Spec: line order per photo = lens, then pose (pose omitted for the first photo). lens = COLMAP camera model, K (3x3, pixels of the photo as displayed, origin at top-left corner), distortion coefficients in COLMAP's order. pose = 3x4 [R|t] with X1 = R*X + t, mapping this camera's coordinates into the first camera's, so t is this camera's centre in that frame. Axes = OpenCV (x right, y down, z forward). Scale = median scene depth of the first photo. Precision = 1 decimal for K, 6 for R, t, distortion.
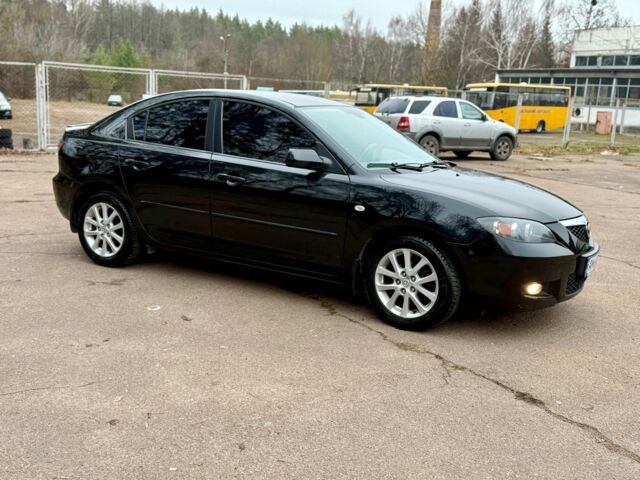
lens RADIAL K [[670.5, 0, 320.0], [0, 670.5, 240.0], [0, 0, 1]] dist [0.164457, -0.359321]
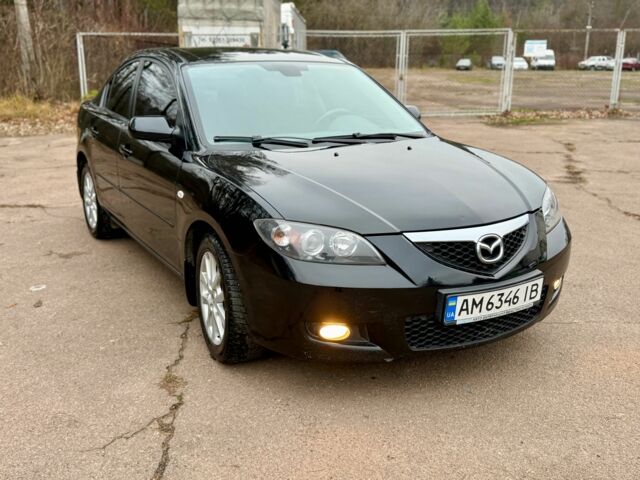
lens RADIAL K [[670.5, 0, 320.0], [0, 670.5, 240.0], [0, 0, 1]] dist [0.164457, -0.359321]
pose [[0.849080, 0.089997, -0.520542, 0.152780], [-0.063149, 0.995607, 0.069126, -0.014901], [0.524477, -0.025822, 0.851033, 0.105299]]
